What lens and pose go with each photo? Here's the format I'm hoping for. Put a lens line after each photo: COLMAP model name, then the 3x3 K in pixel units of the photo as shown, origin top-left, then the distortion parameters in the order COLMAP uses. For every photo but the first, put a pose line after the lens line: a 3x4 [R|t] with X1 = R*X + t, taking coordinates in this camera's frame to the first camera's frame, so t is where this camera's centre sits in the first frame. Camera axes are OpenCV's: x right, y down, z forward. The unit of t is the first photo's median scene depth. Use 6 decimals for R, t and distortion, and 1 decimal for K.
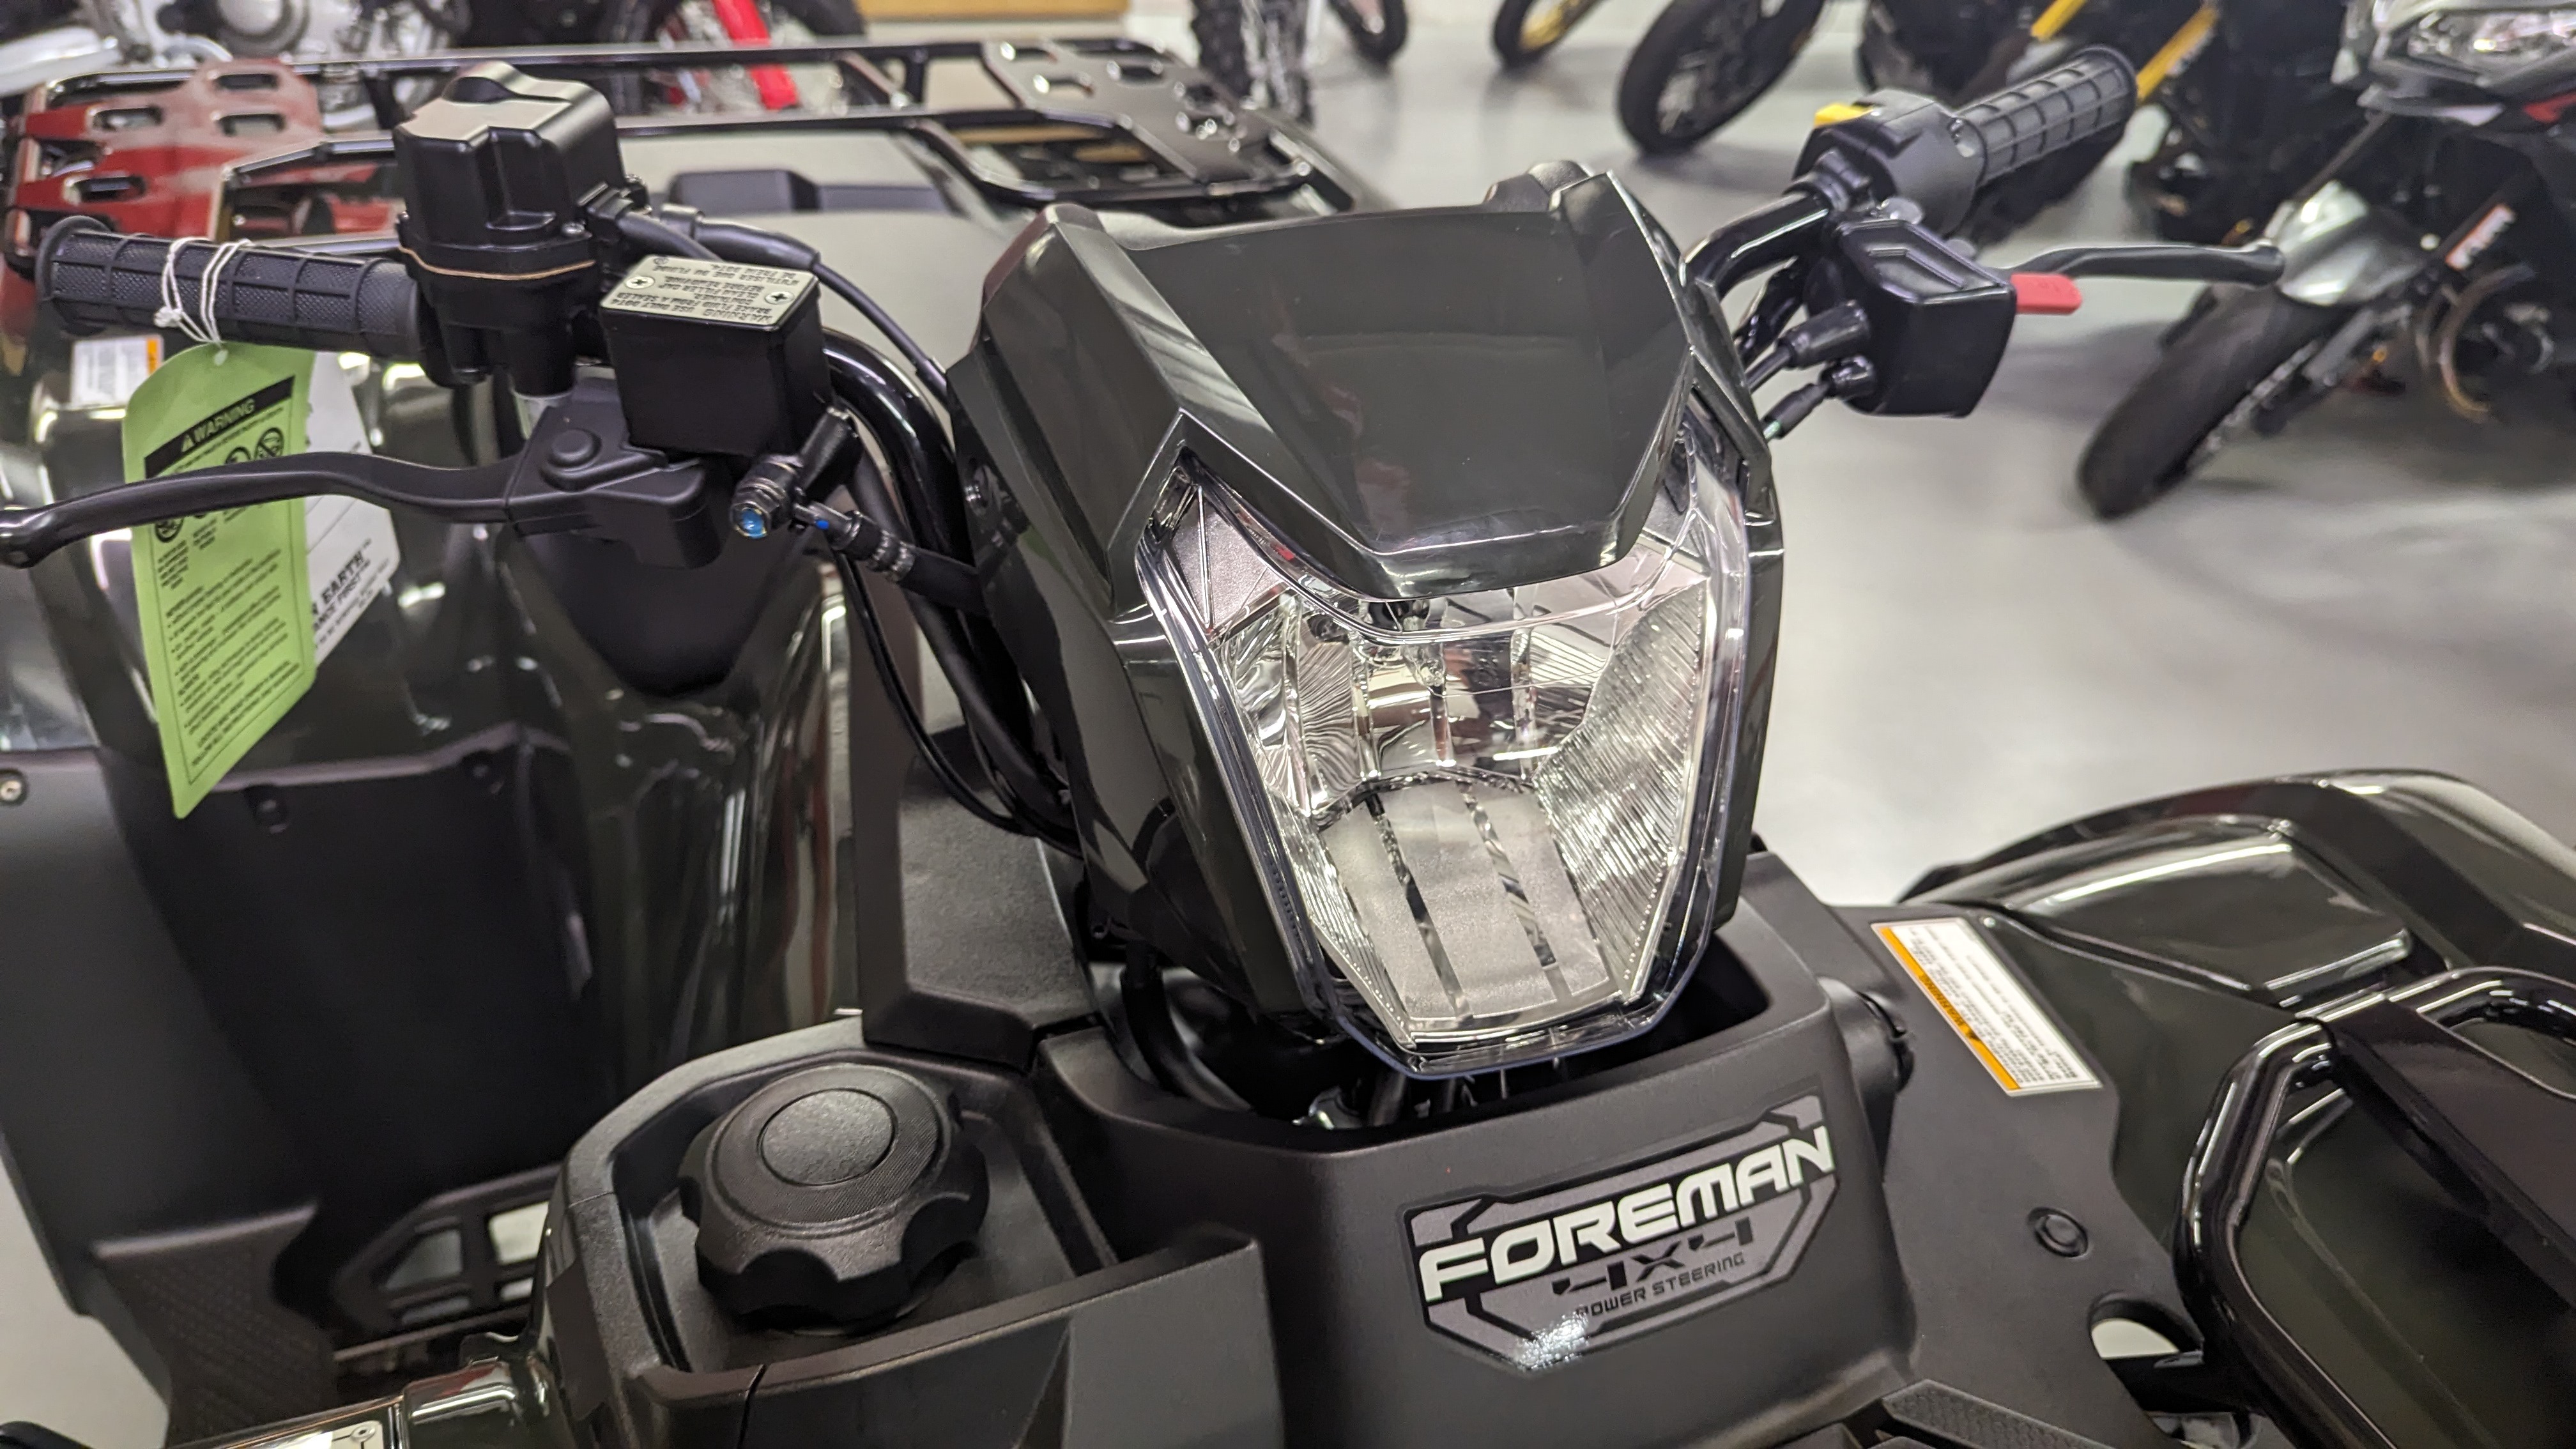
lens RADIAL K [[1813.4, 0, 1321.5], [0, 1813.4, 681.2], [0, 0, 1]] dist [0.042789, -0.045144]
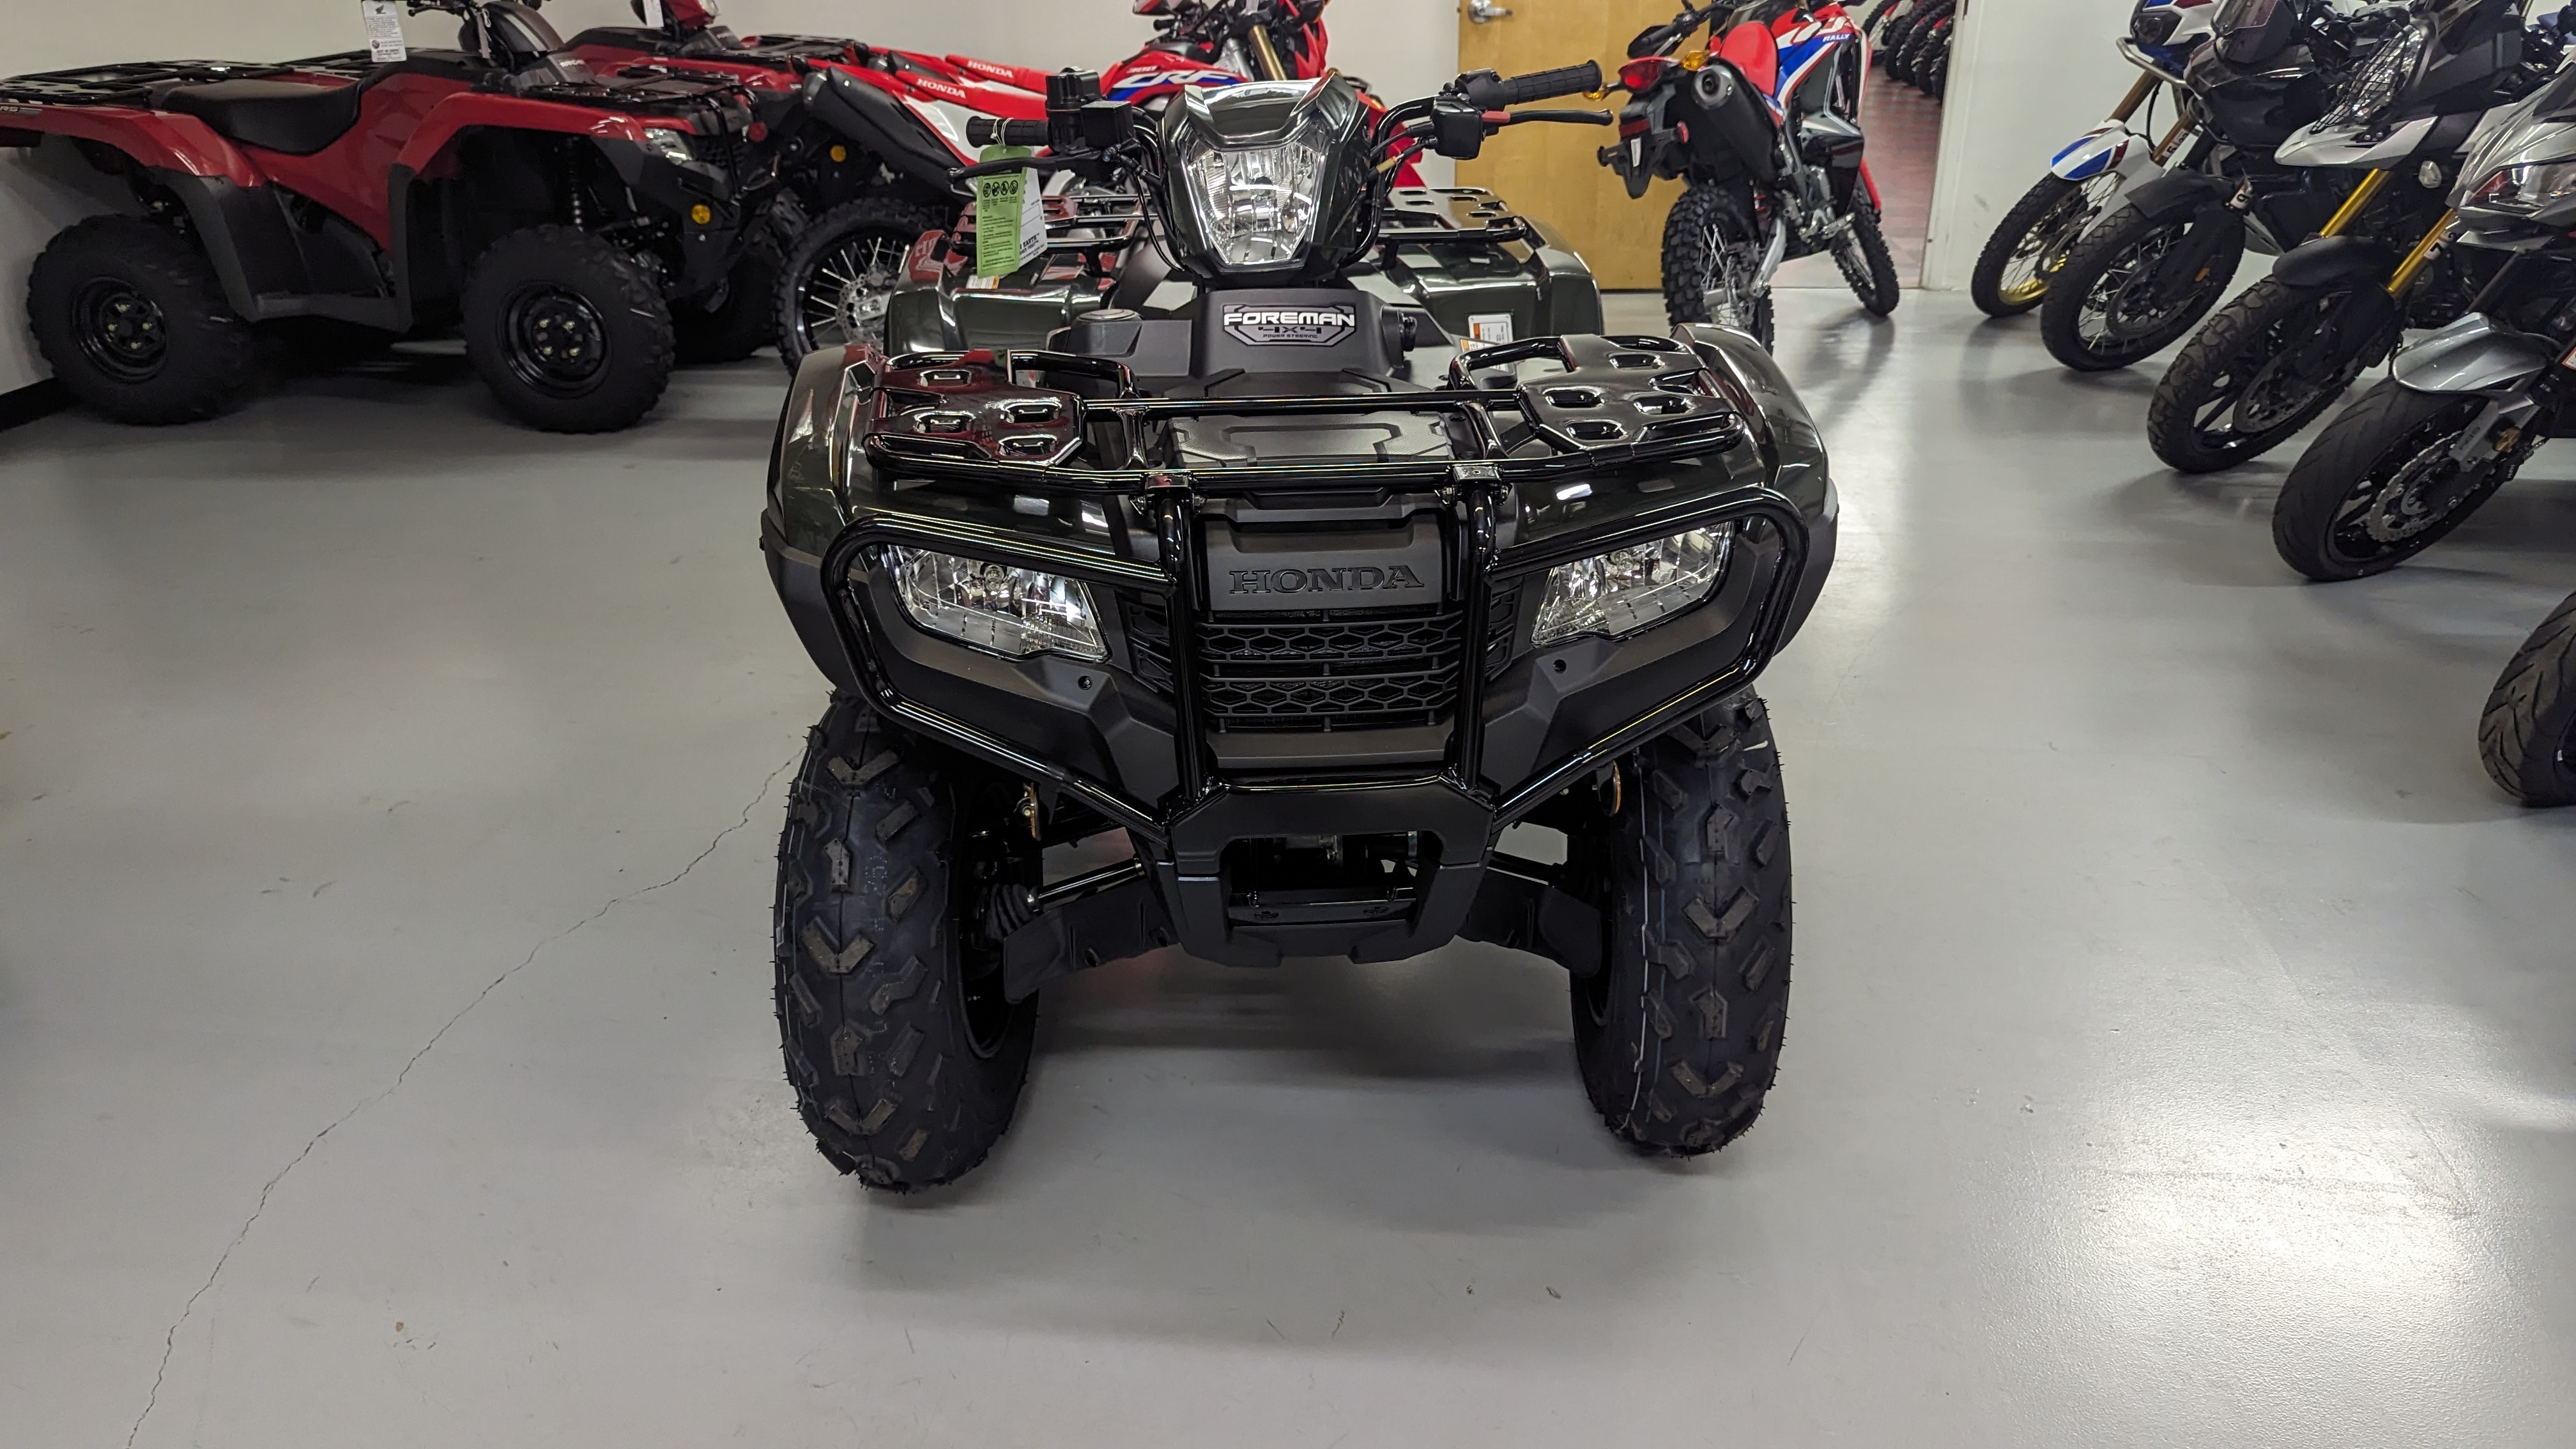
lens RADIAL K [[1813.4, 0, 1299.9], [0, 1813.4, 733.6], [0, 0, 1]] dist [0.042789, -0.045144]
pose [[0.923555, 0.066706, -0.377620, 1.655887], [-0.126203, 0.982768, -0.135052, 1.619161], [0.362104, 0.172385, 0.916059, -2.281482]]
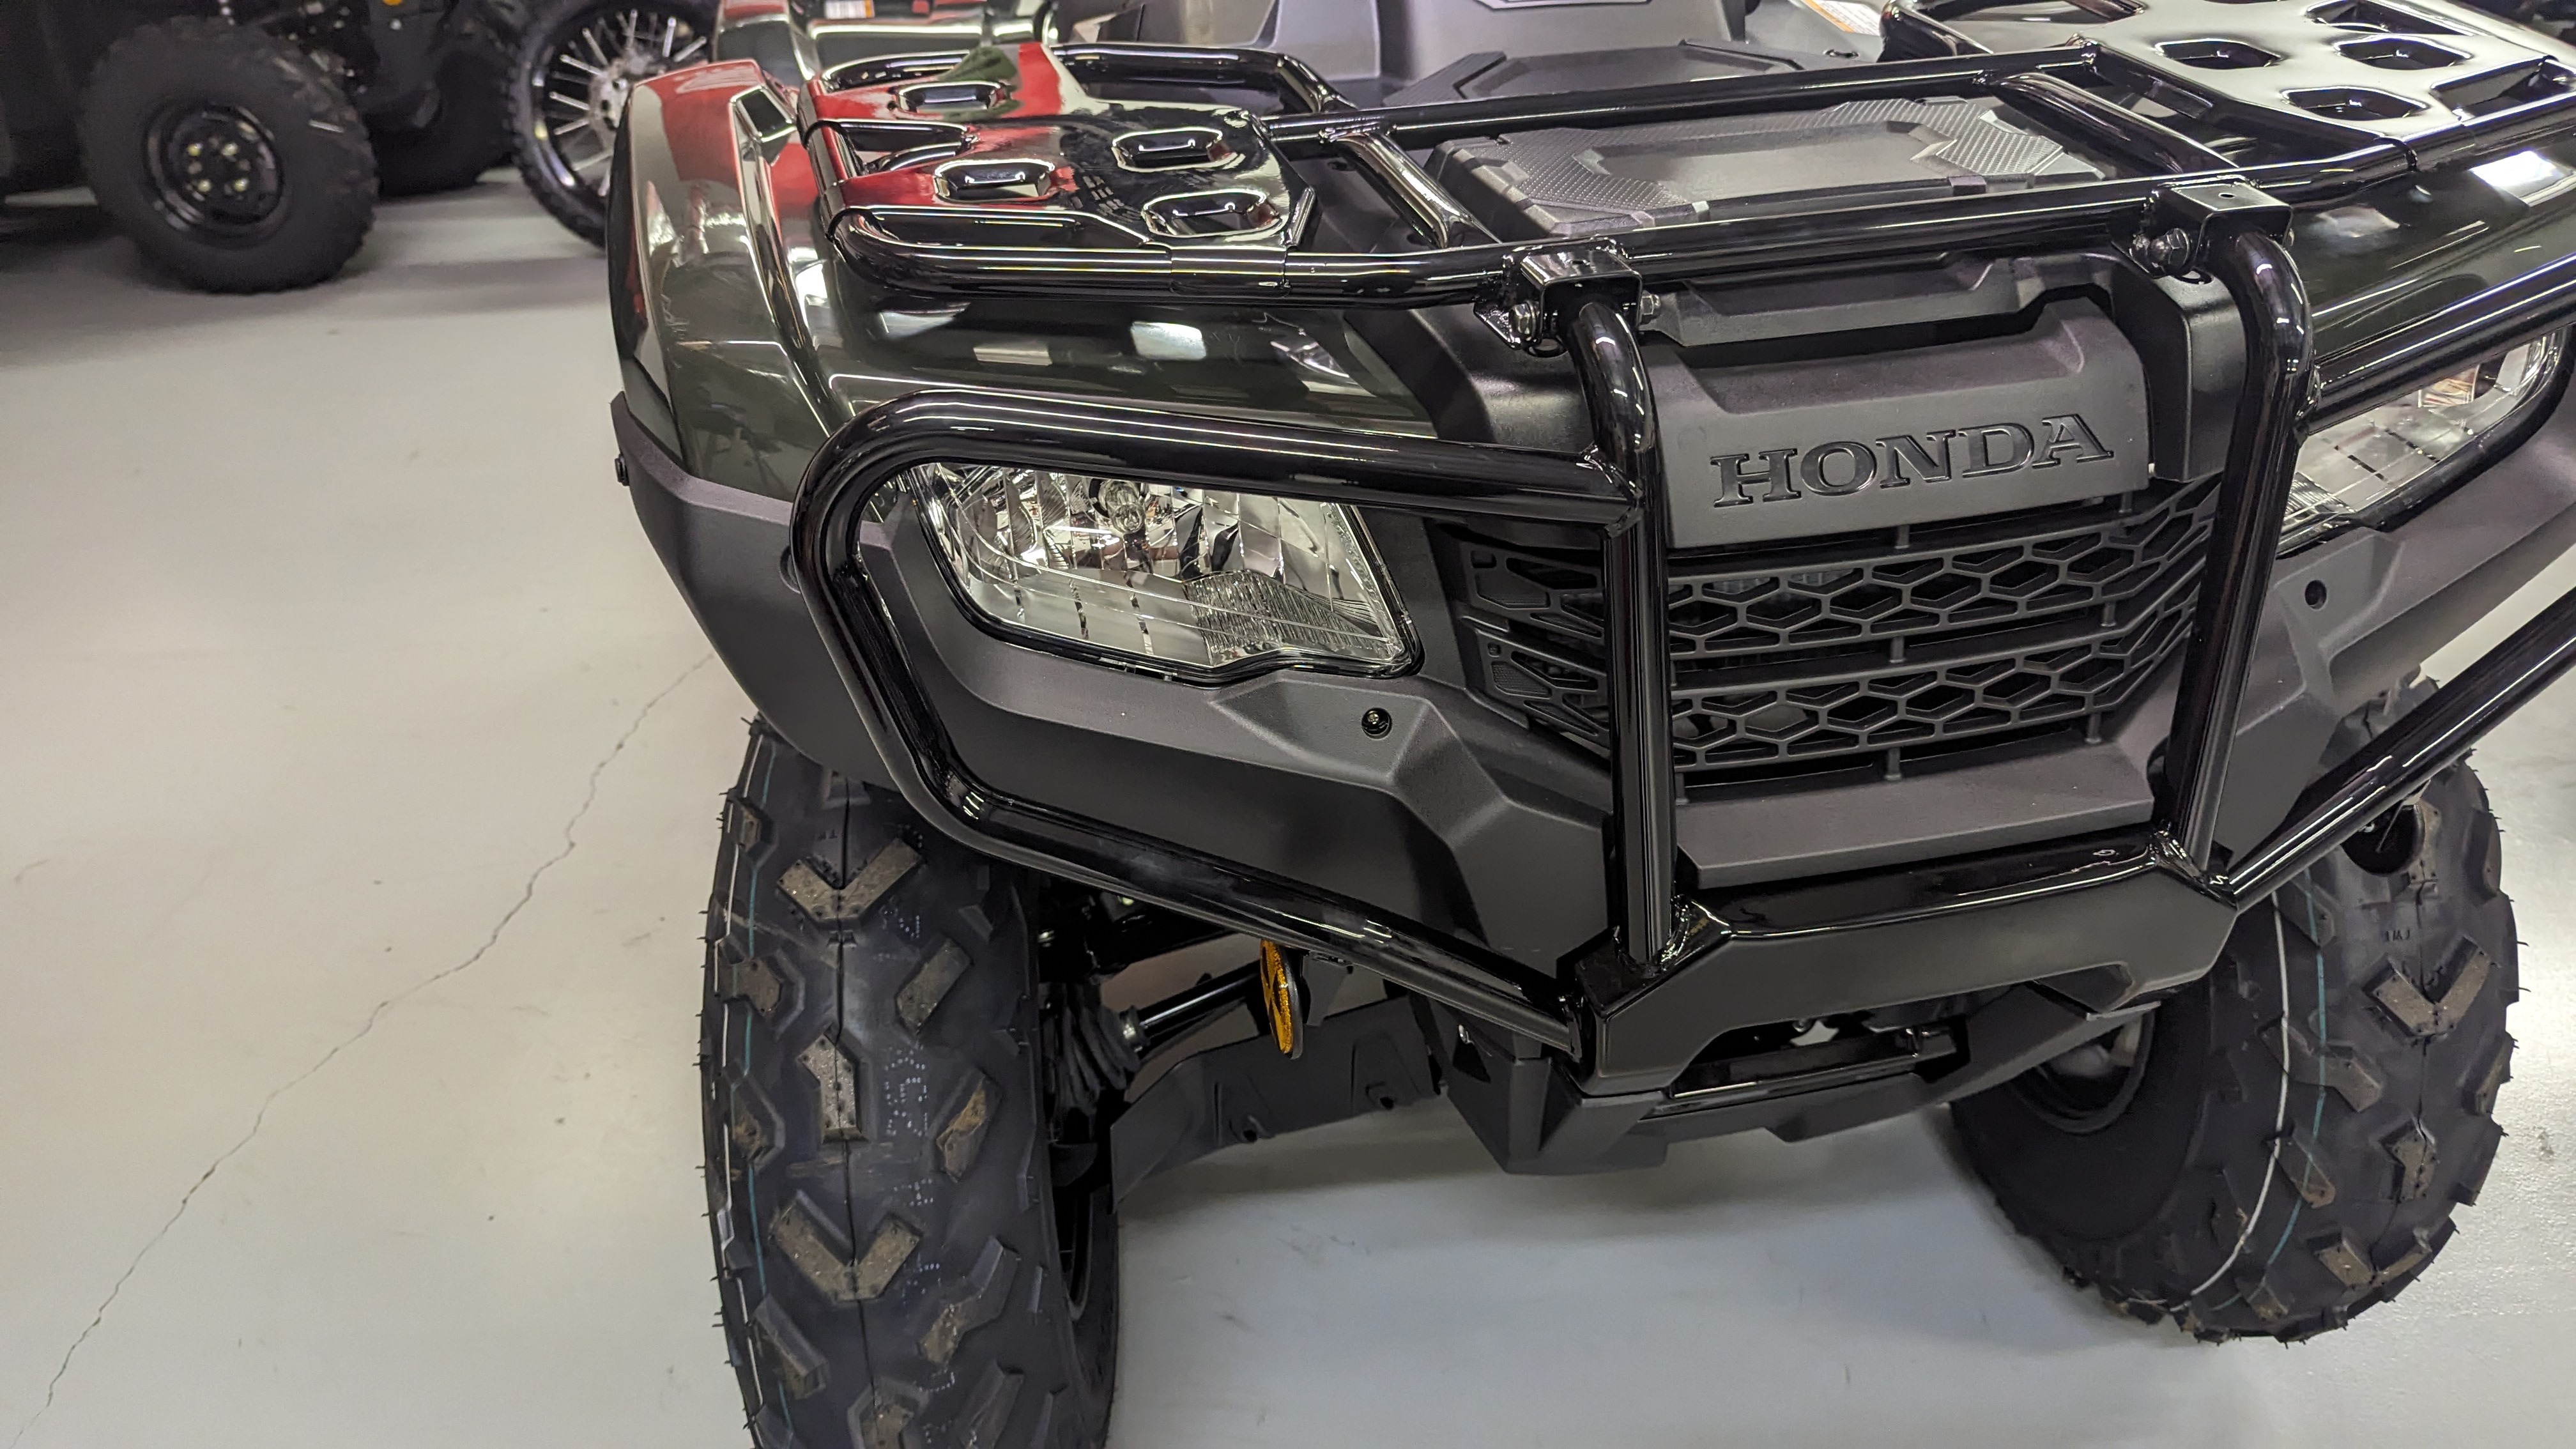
lens RADIAL K [[1813.4, 0, 1255.6], [0, 1813.4, 695.1], [0, 0, 1]] dist [0.042789, -0.045144]
pose [[0.957694, 0.010993, -0.287579, 0.435363], [-0.030910, 0.997419, -0.064808, 1.228179], [0.286125, 0.070955, 0.955562, -0.961523]]
